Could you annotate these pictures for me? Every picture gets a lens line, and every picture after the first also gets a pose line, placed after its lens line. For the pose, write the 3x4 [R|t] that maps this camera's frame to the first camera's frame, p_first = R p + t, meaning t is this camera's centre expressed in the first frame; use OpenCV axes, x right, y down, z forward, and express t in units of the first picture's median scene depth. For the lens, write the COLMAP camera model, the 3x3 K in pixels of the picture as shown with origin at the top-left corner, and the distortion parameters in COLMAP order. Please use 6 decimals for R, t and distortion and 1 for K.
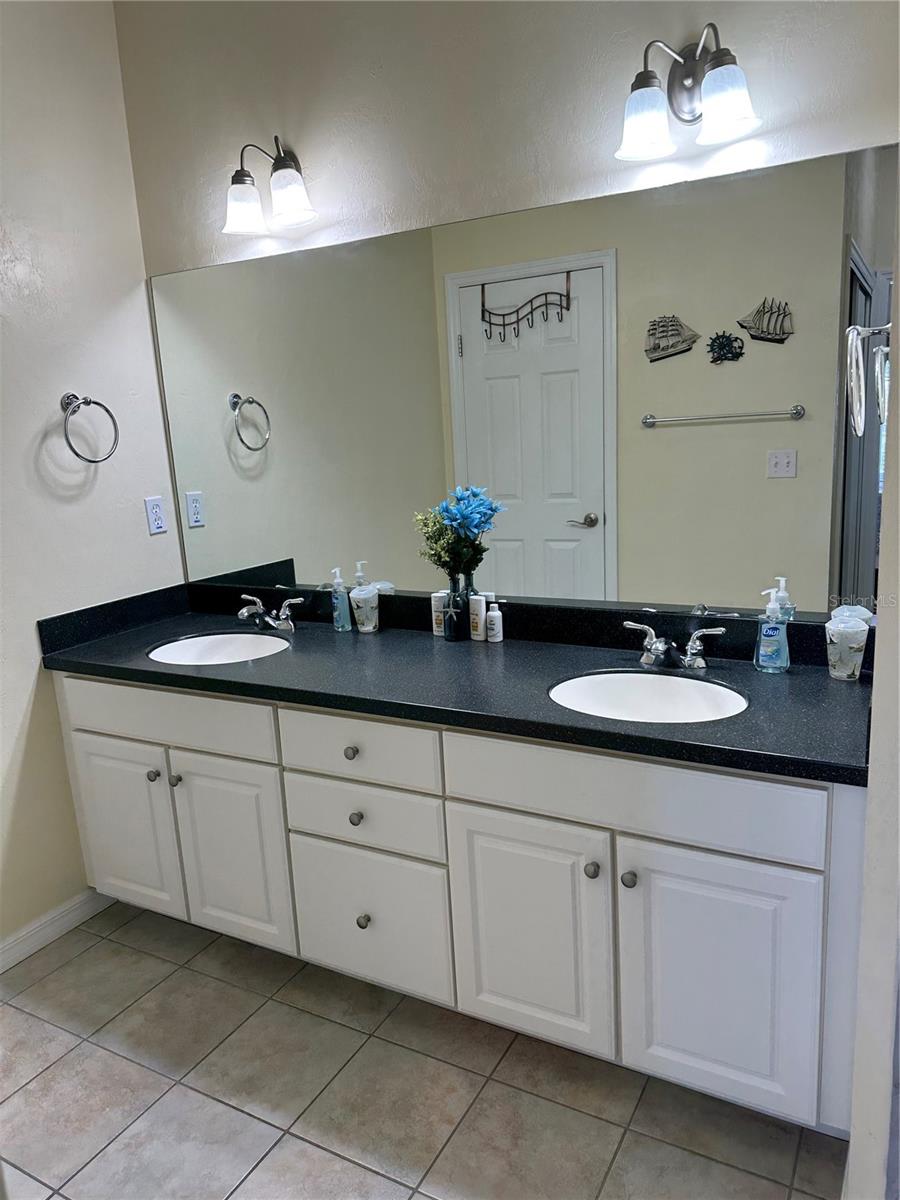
lens RADIAL K [[858.3, 0, 452.8], [0, 858.3, 600.5], [0, 0, 1]] dist [0.037385, -0.046826]
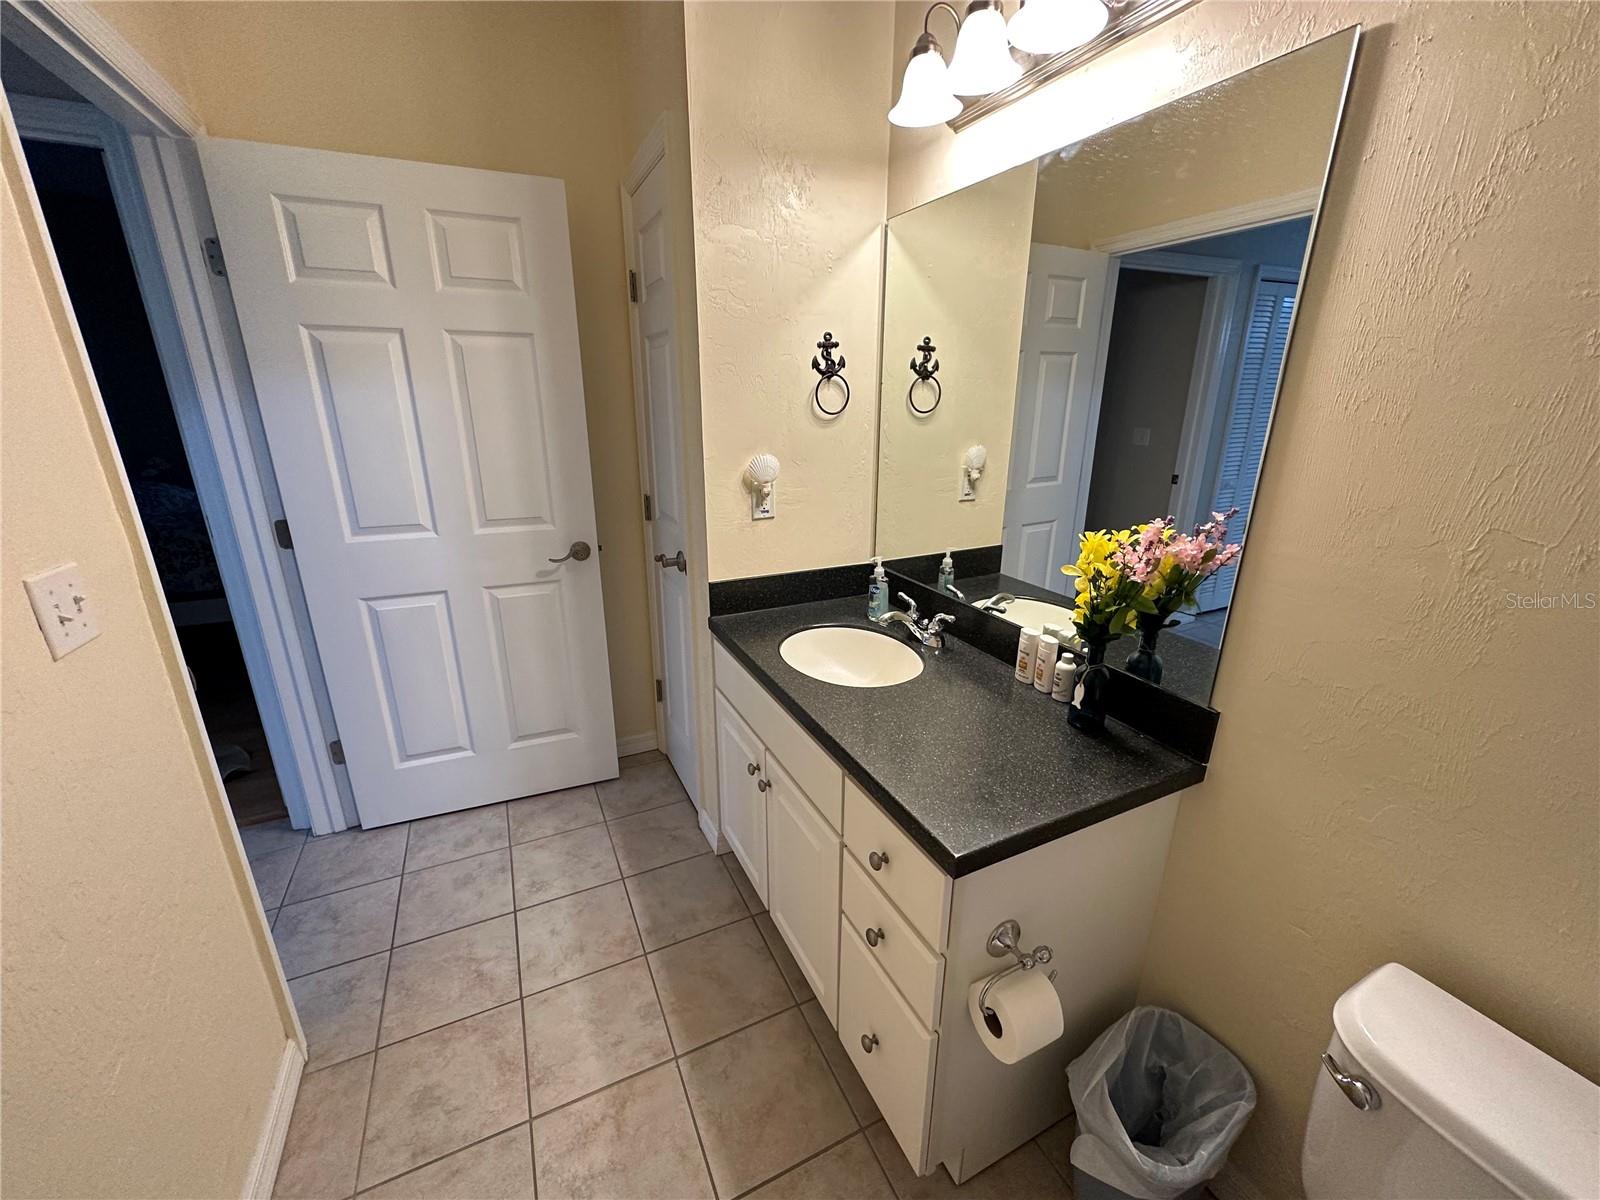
lens RADIAL K [[640.8, 0, 793.0], [0, 640.8, 604.2], [0, 0, 1]] dist [-0.002868, 0.000290]
pose [[0.810501, 0.226240, -0.540280, 0.033652], [-0.160909, 0.972907, 0.166014, -0.101820], [0.563202, -0.047619, 0.824946, 0.441915]]
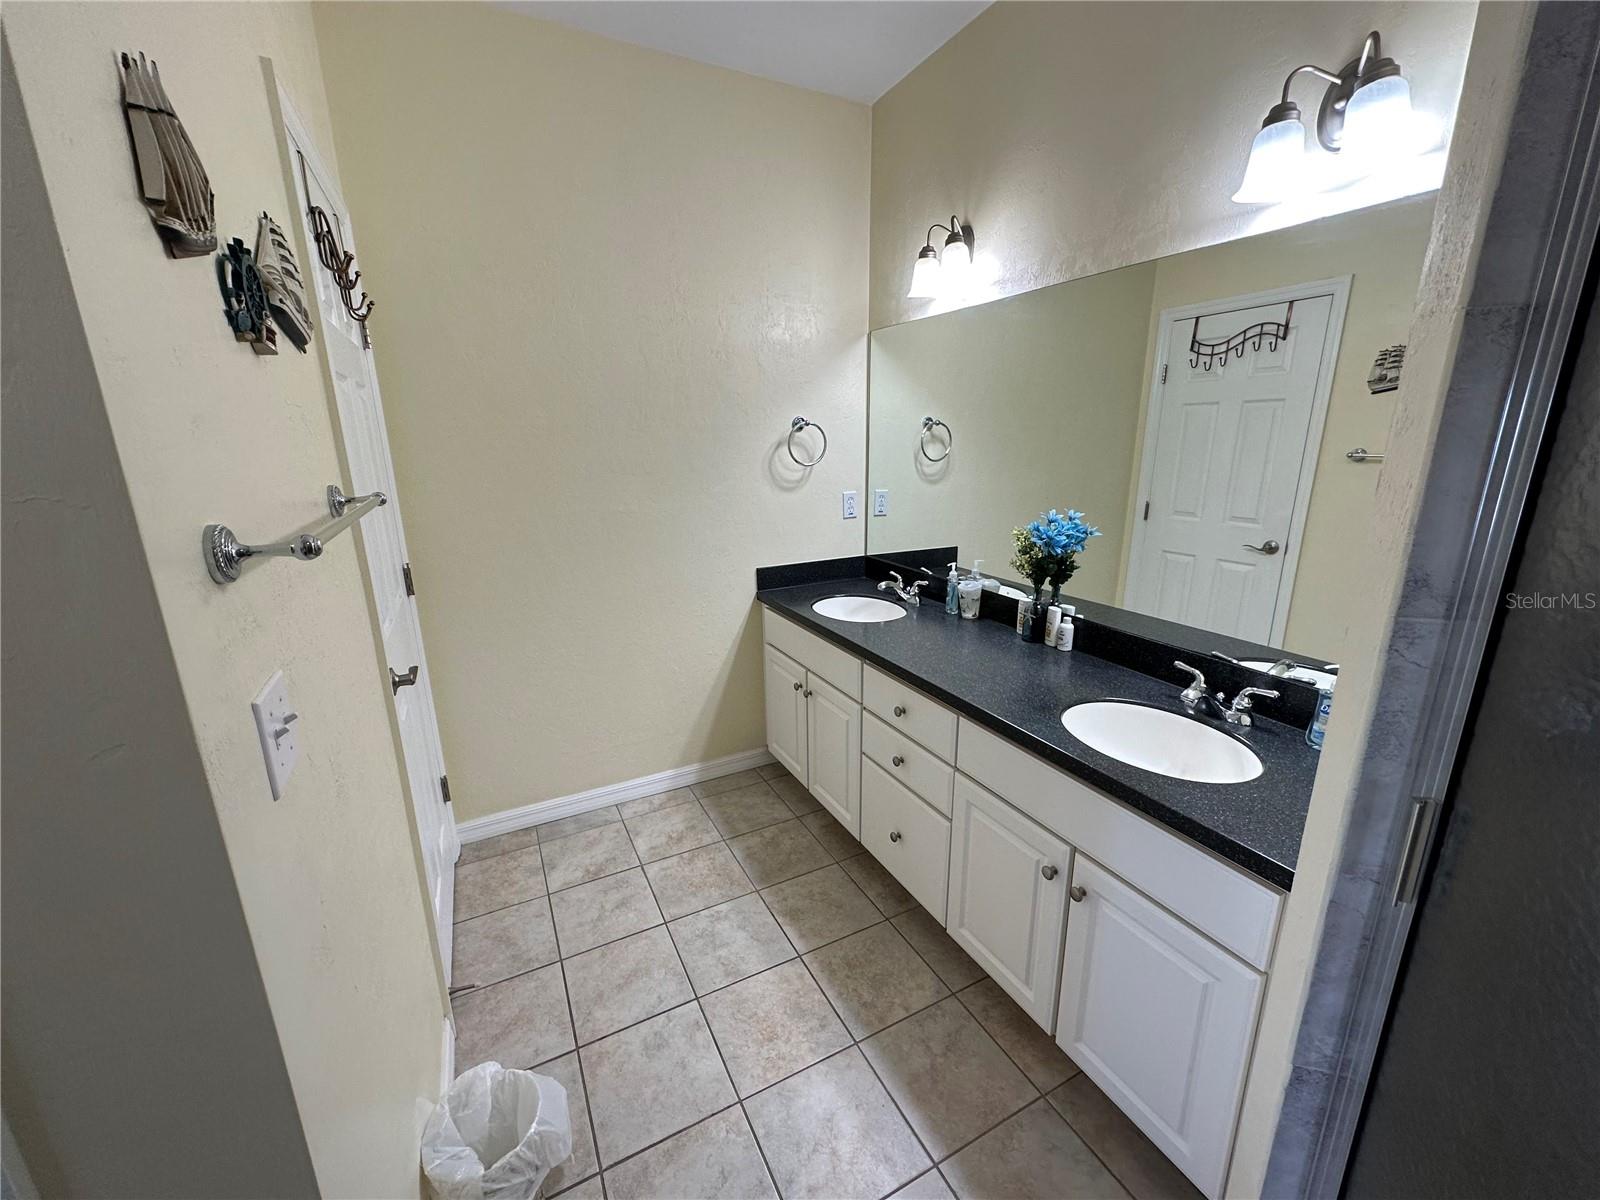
lens RADIAL K [[640.8, 0, 790.4], [0, 640.8, 599.9], [0, 0, 1]] dist [-0.002868, 0.000290]
pose [[0.829094, 0.183248, -0.528227, 0.185061], [-0.147950, 0.982993, 0.108794, -0.055735], [0.539179, -0.012049, 0.842105, 0.085612]]
